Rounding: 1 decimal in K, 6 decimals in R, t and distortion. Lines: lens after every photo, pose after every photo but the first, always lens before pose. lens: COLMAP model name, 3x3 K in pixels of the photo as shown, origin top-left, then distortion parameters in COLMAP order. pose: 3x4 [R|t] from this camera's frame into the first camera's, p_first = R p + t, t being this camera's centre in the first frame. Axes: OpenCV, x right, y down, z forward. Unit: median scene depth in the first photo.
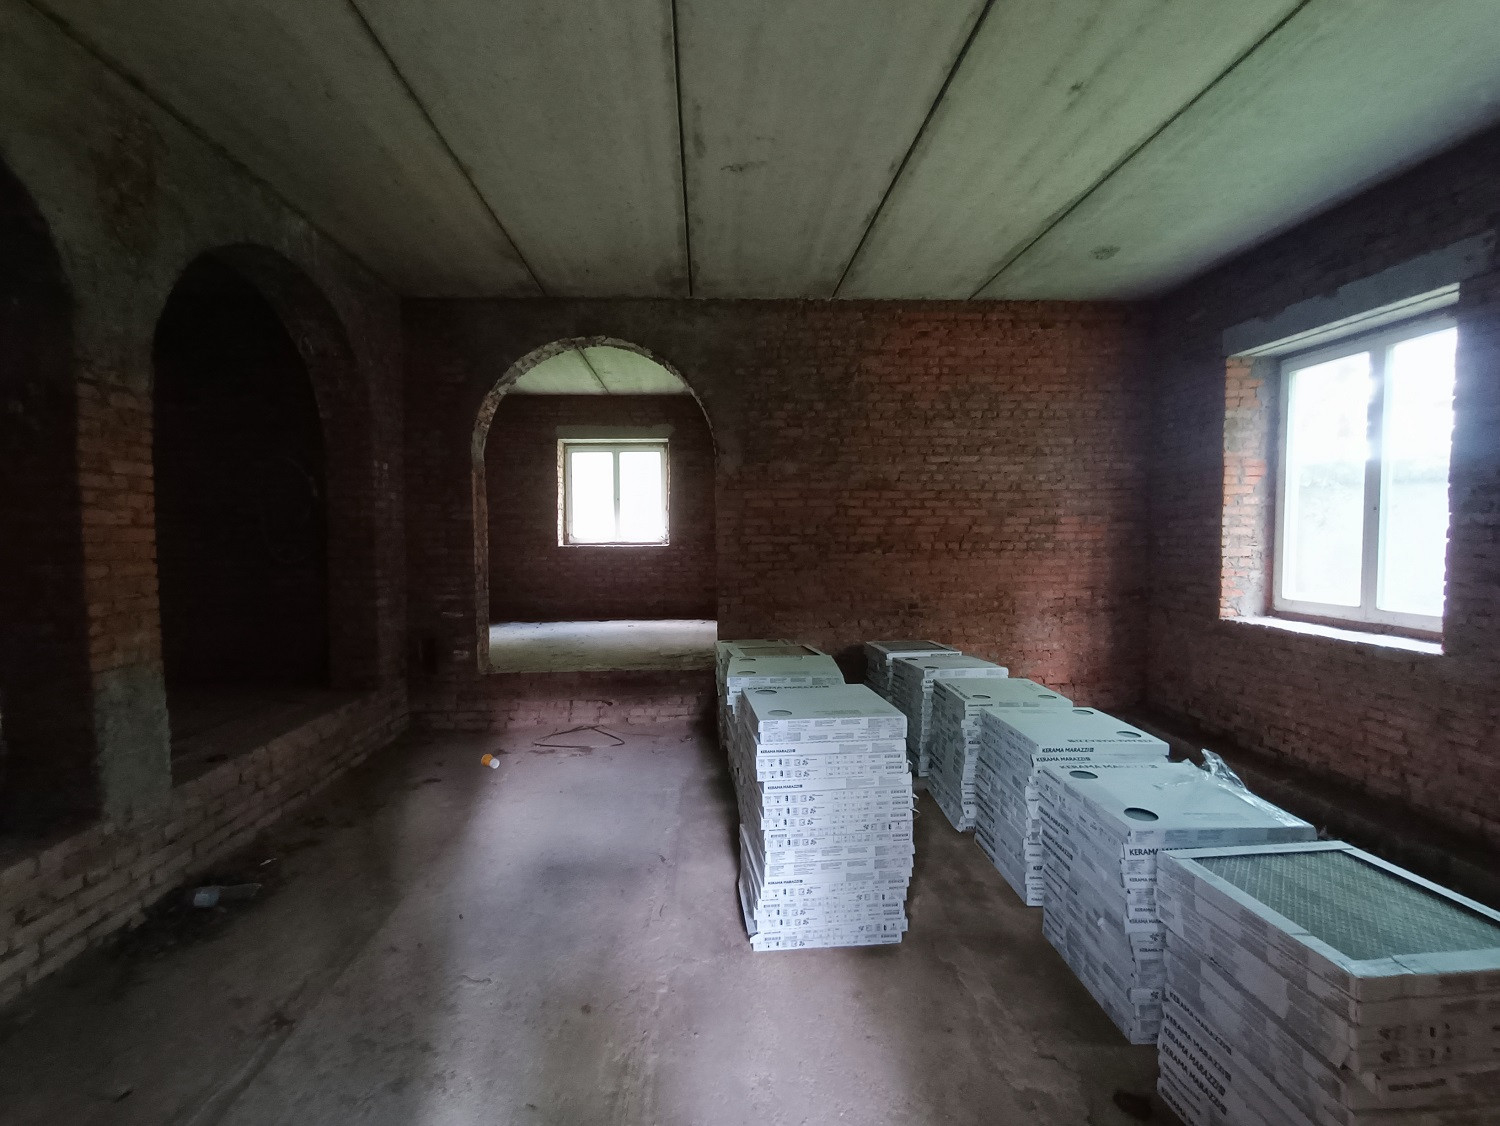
lens RADIAL K [[685.7, 0, 743.9], [0, 685.7, 569.5], [0, 0, 1]] dist [-0.010563, 0.000005]
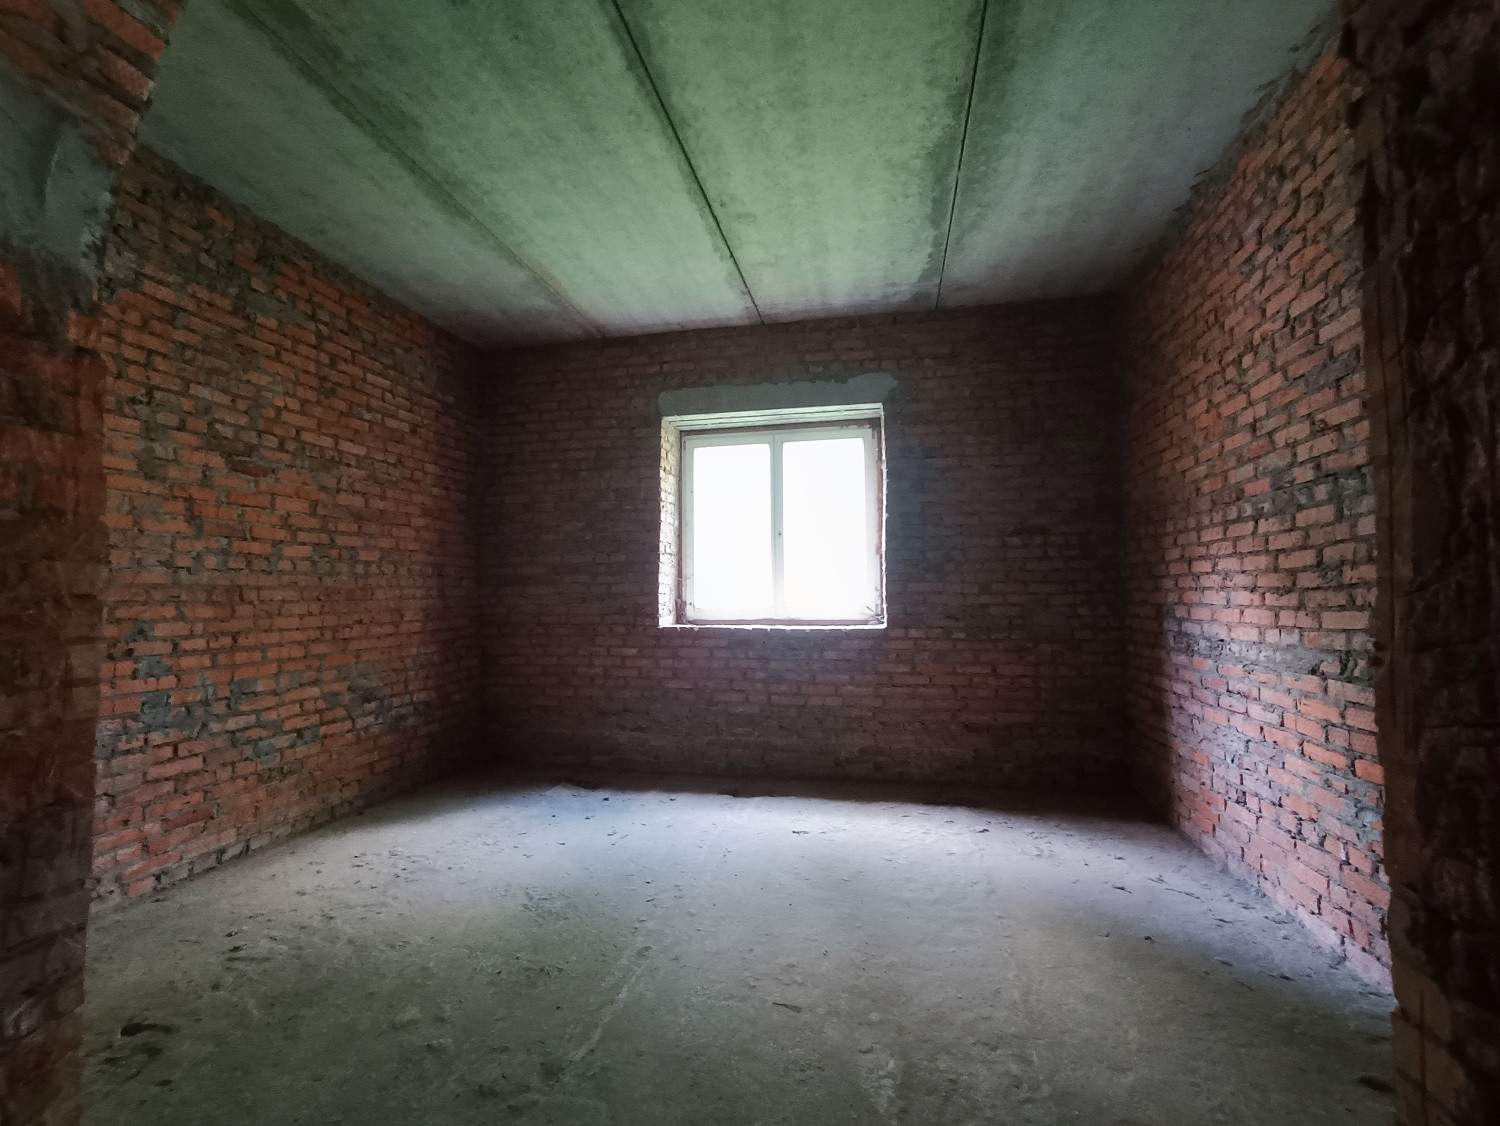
lens RADIAL K [[685.7, 0, 743.1], [0, 685.7, 564.2], [0, 0, 1]] dist [-0.010563, 0.000005]
pose [[0.965679, -0.012157, -0.259454, -0.081255], [-0.013373, 0.995252, -0.096408, -0.032032], [0.259394, 0.096569, 0.960932, 0.527572]]
